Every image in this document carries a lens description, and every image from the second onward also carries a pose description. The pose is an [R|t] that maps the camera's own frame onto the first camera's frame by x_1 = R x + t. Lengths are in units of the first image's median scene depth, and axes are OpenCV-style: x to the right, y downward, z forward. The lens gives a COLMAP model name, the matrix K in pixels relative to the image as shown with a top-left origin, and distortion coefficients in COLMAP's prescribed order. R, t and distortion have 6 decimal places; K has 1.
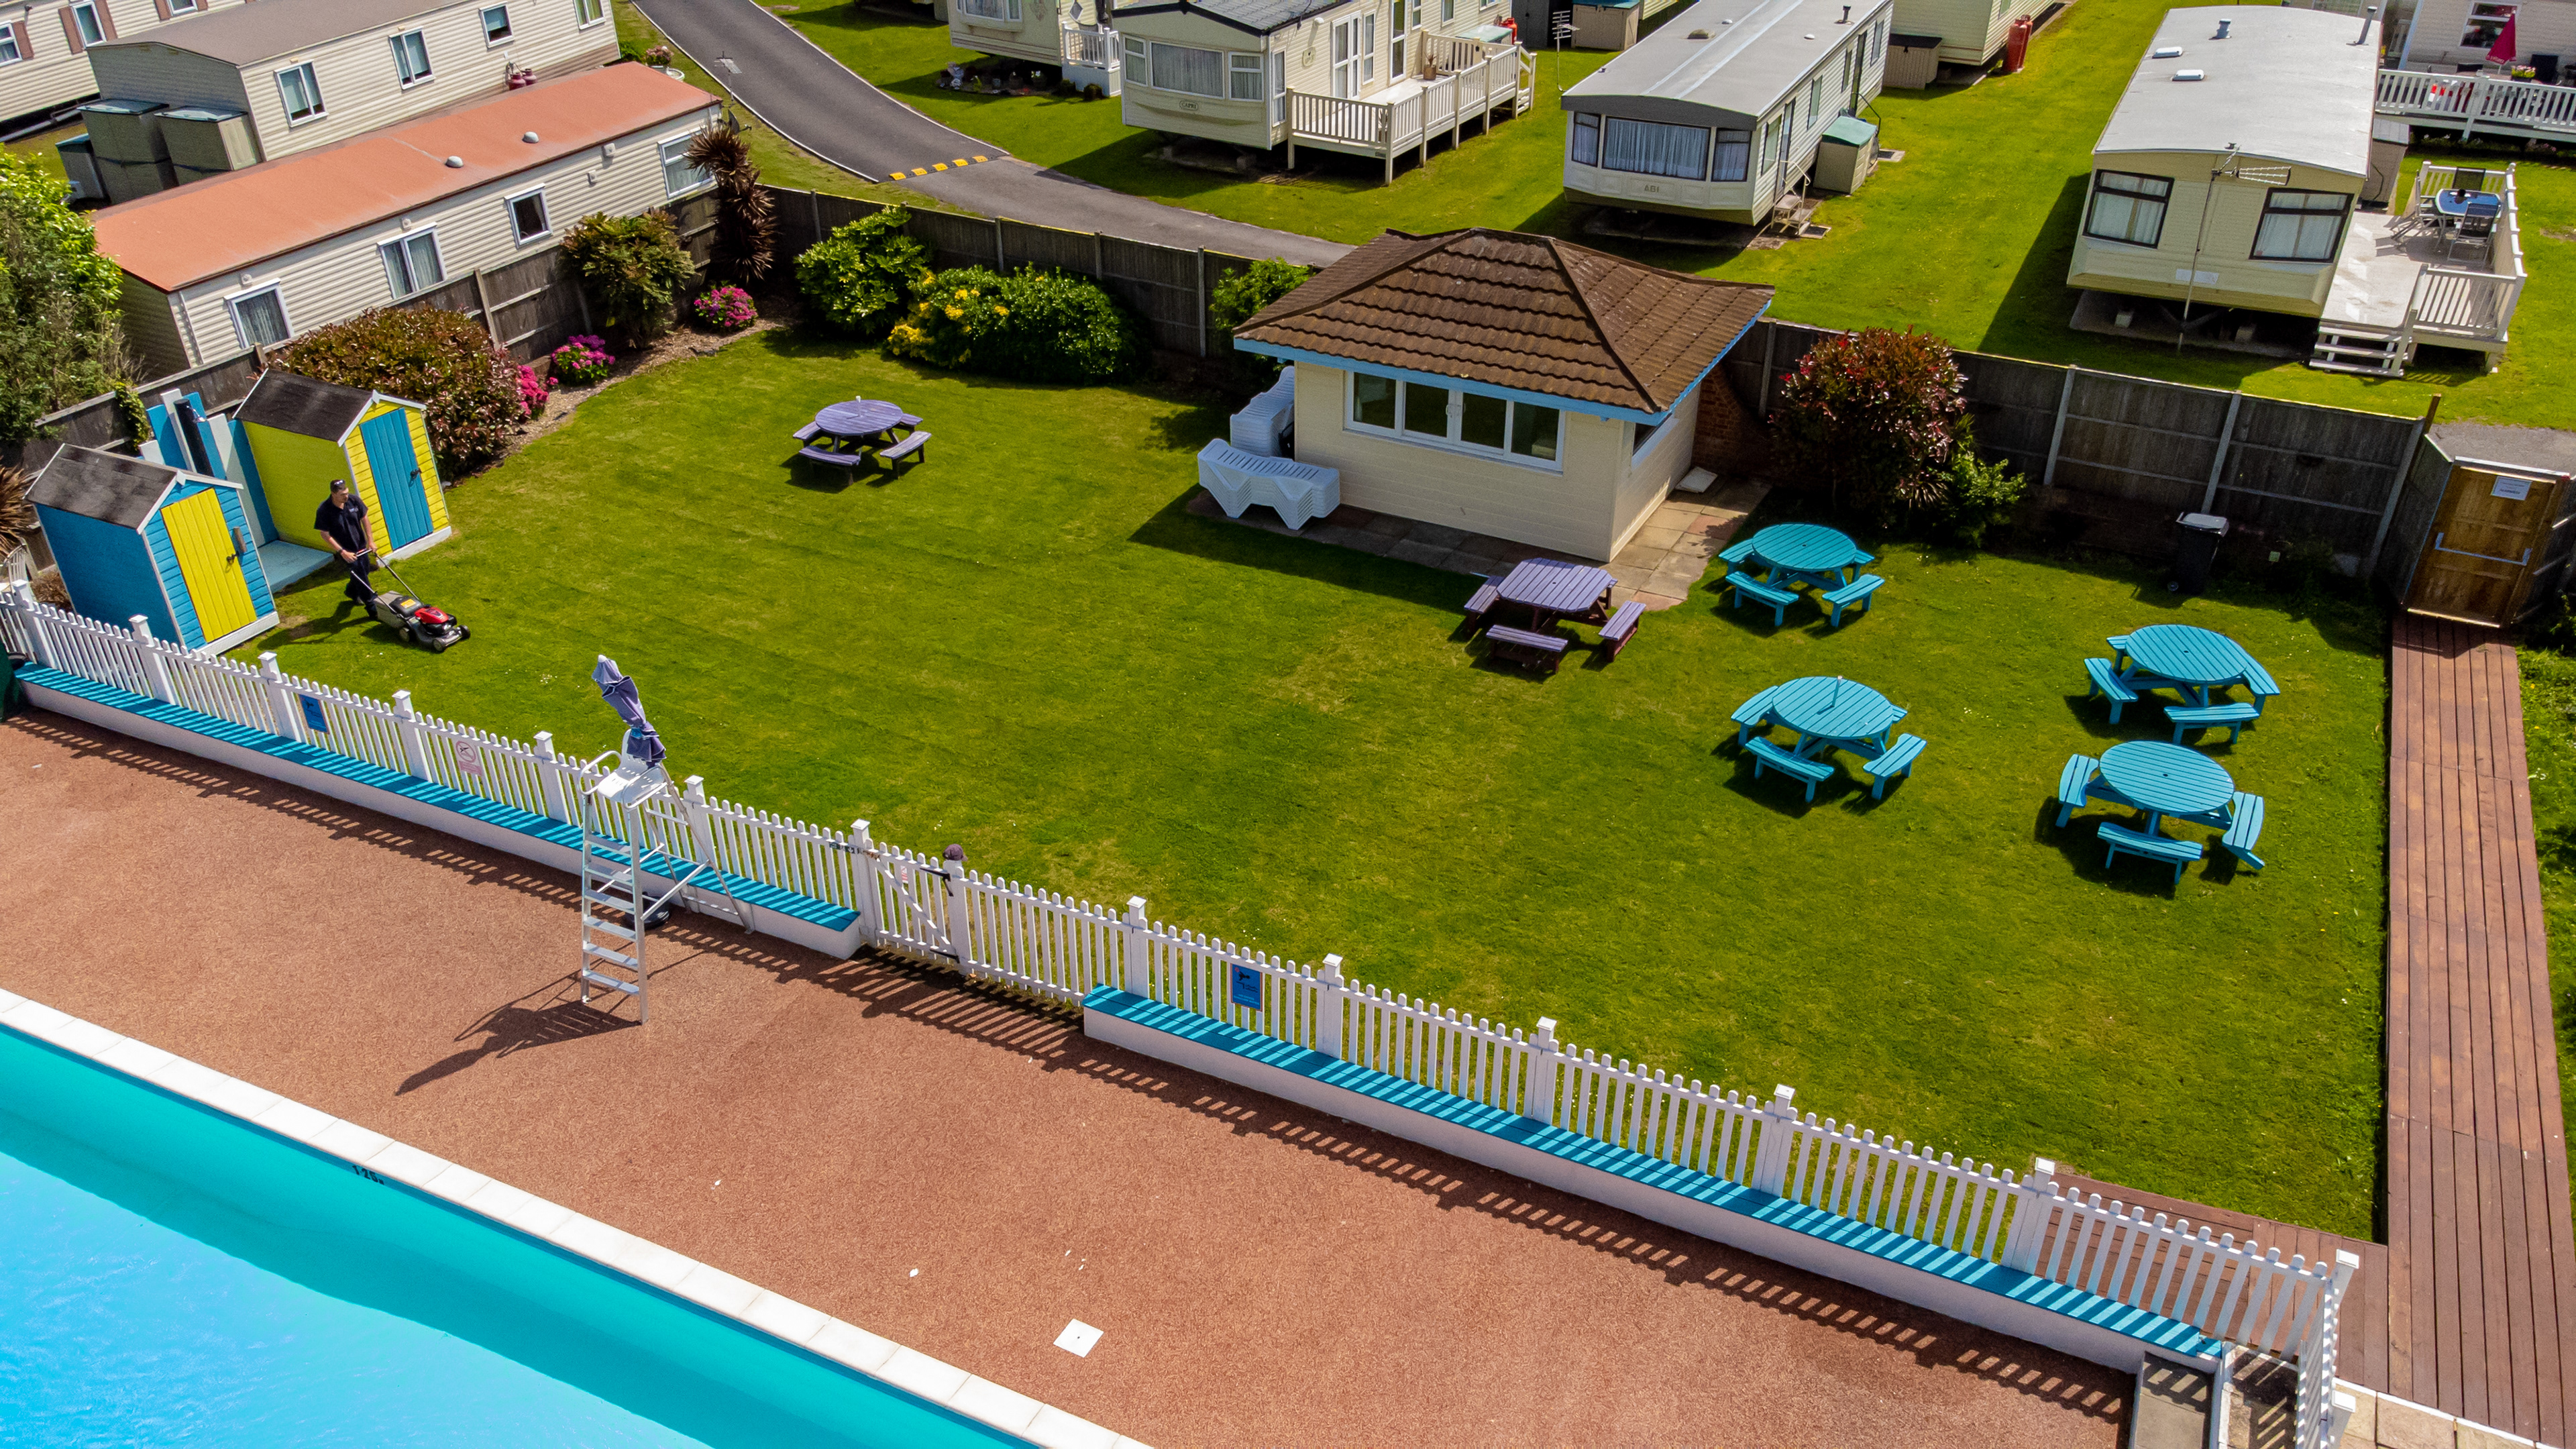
lens RADIAL K [[1956.9, 0, 1288.0], [0, 1956.9, 724.5], [0, 0, 1]] dist [0.035597, 0.051759]
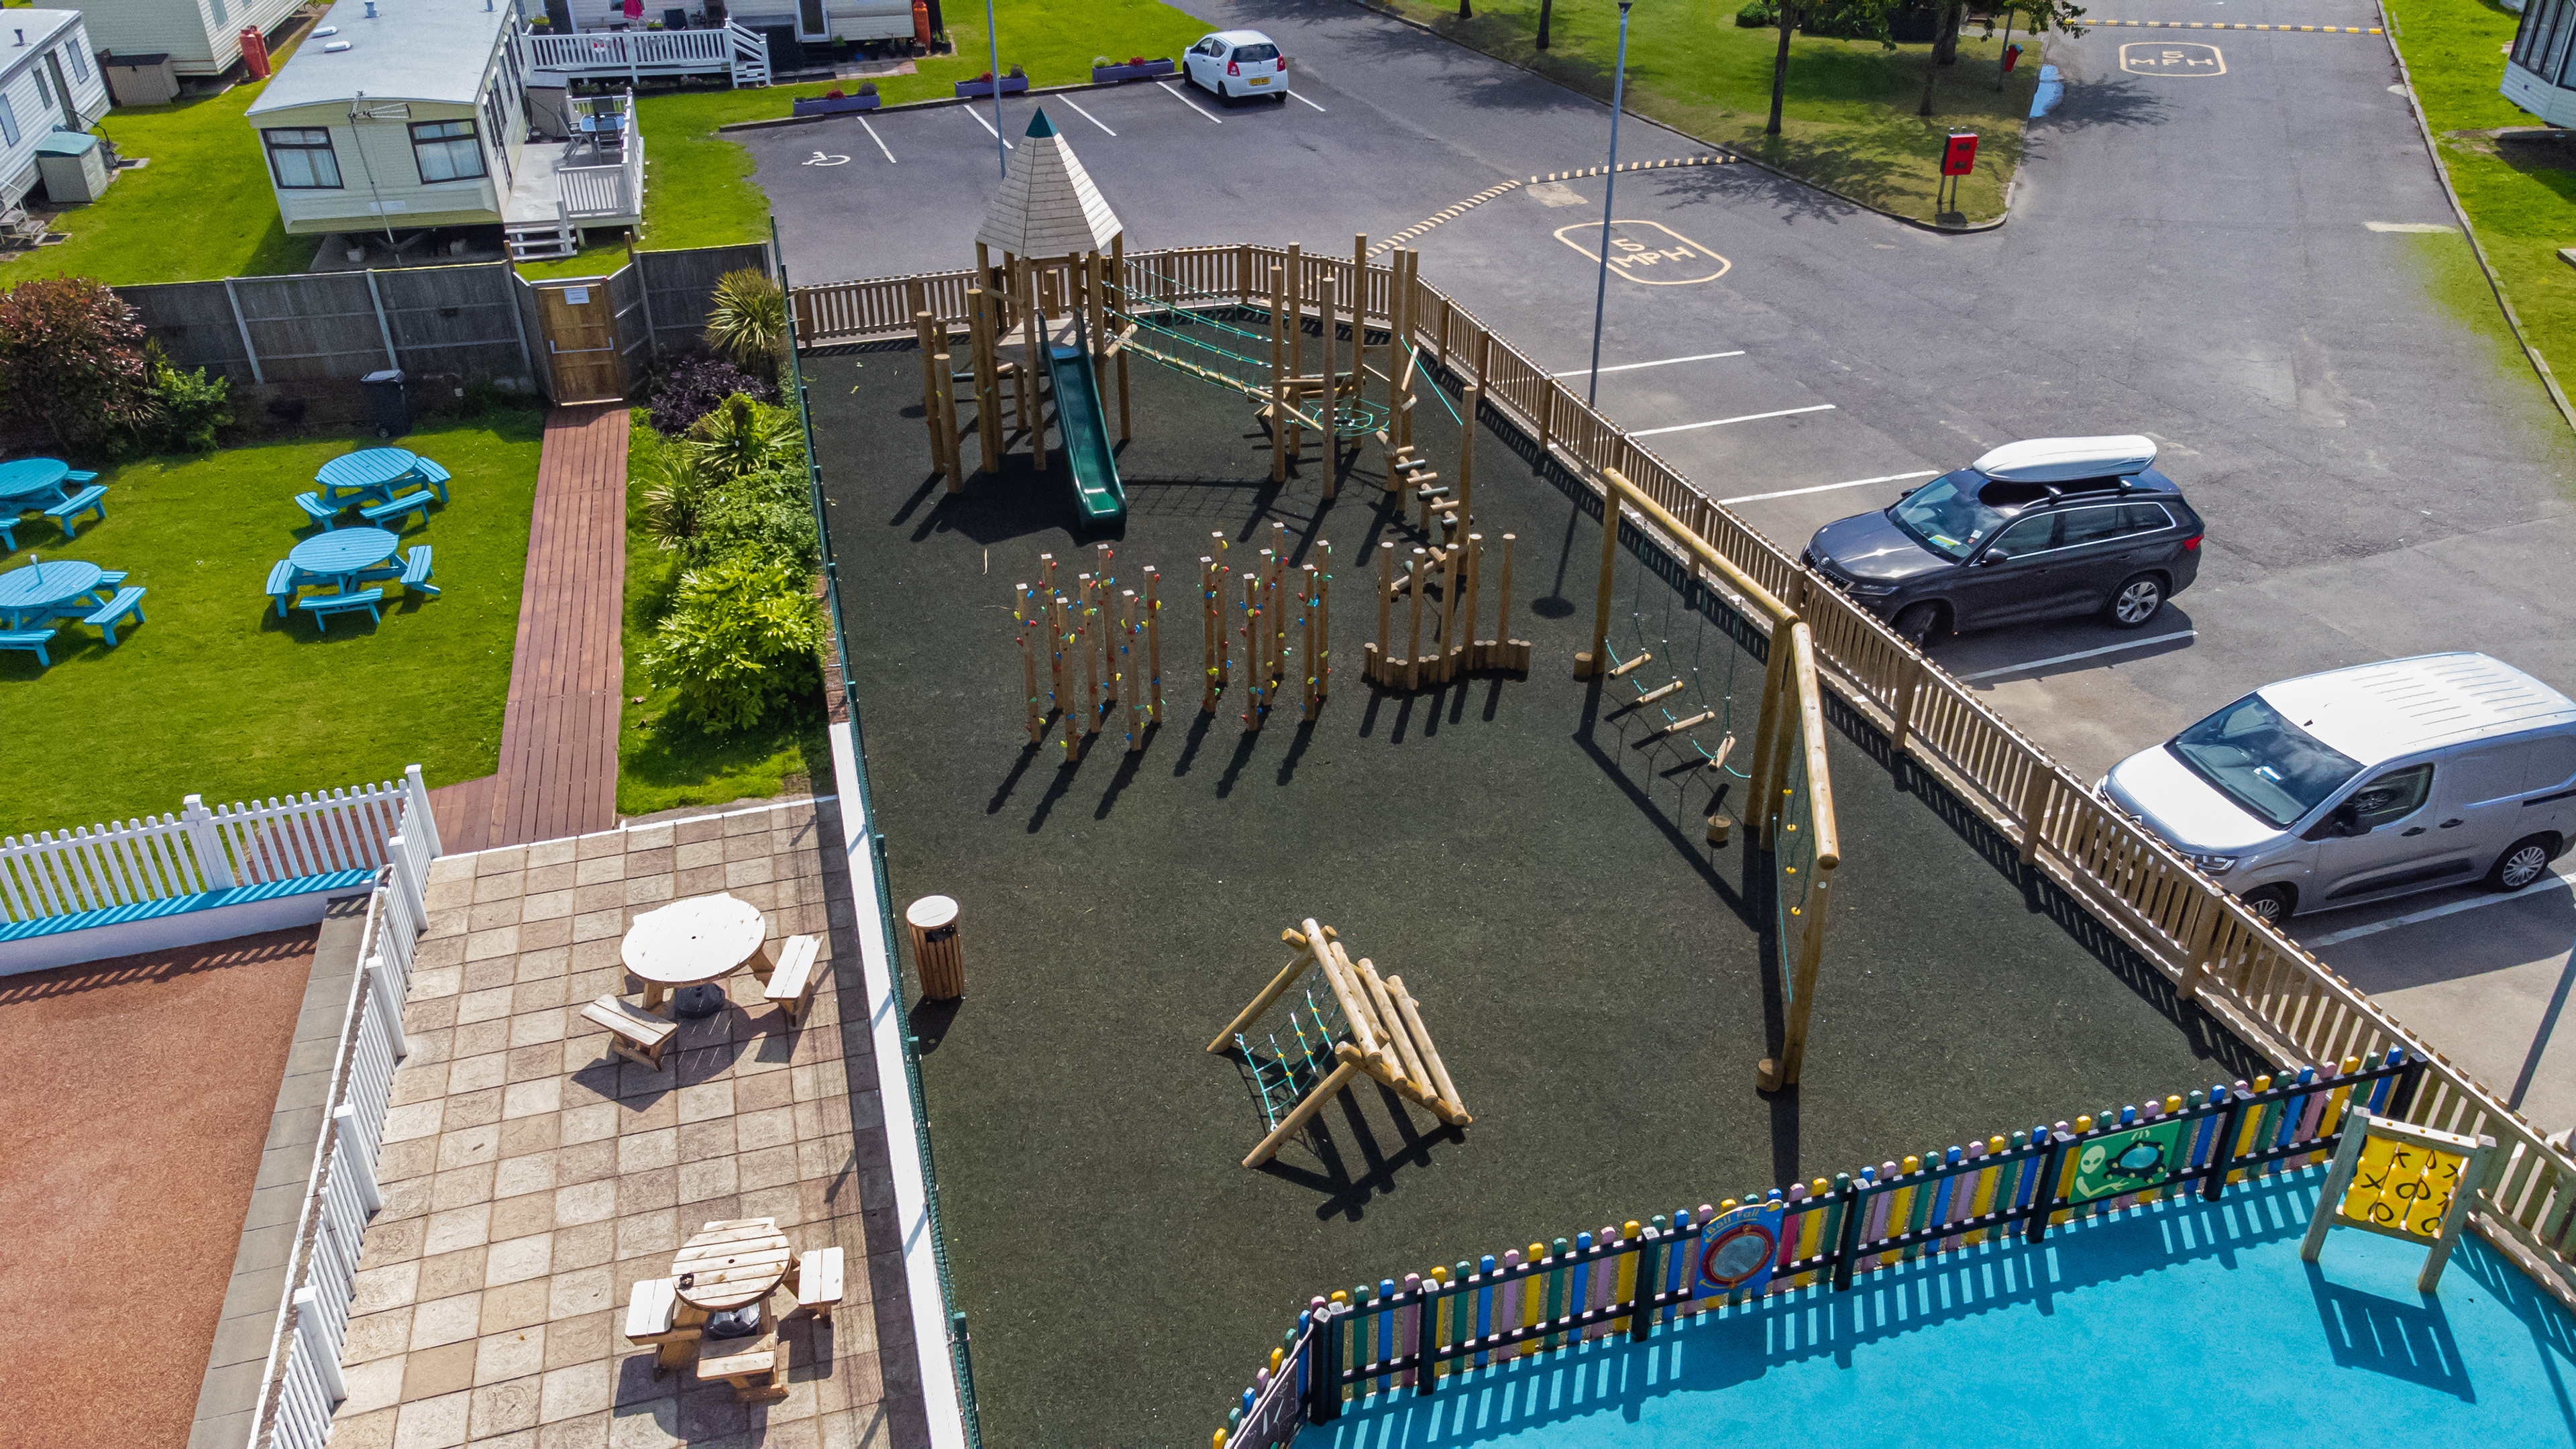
lens RADIAL K [[1931.1, 0, 1288.0], [0, 1931.1, 724.5], [0, 0, 1]] dist [-0.002364, 0.109438]
pose [[0.745104, -0.342969, 0.572008, 0.119173], [0.351105, 0.930895, 0.100800, 0.178676], [-0.567050, 0.125728, 0.814031, -0.282582]]
